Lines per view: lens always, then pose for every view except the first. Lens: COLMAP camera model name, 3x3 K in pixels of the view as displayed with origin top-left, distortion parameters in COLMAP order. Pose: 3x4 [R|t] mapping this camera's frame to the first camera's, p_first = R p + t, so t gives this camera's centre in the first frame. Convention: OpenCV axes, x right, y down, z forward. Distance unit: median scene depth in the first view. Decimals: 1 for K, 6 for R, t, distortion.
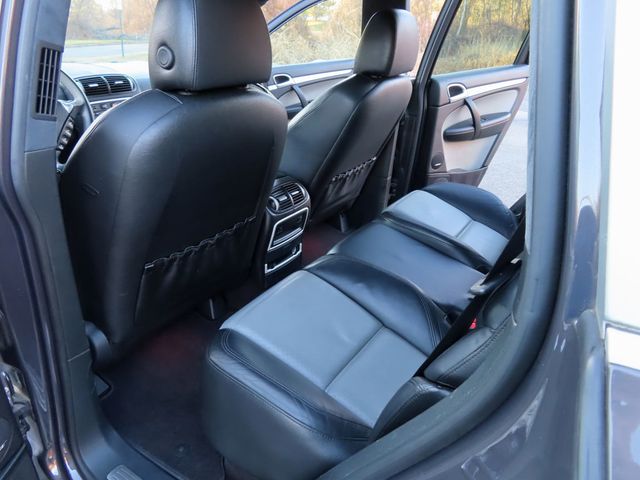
lens RADIAL K [[458.2, 0, 318.1], [0, 458.2, 239.4], [0, 0, 1]] dist [-0.013161, 0.006282]
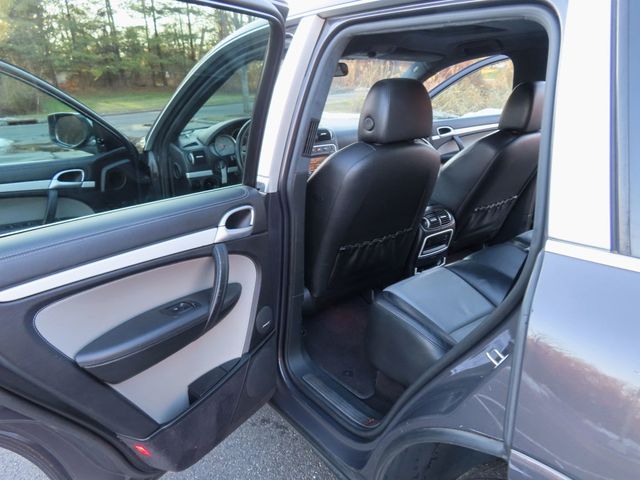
lens RADIAL K [[458.2, 0, 318.1], [0, 458.2, 239.4], [0, 0, 1]] dist [-0.013161, 0.006282]
pose [[0.940398, 0.081804, -0.330090, 0.056024], [-0.112624, 0.990779, -0.075317, 0.112516], [0.320885, 0.108004, 0.940940, -0.388812]]
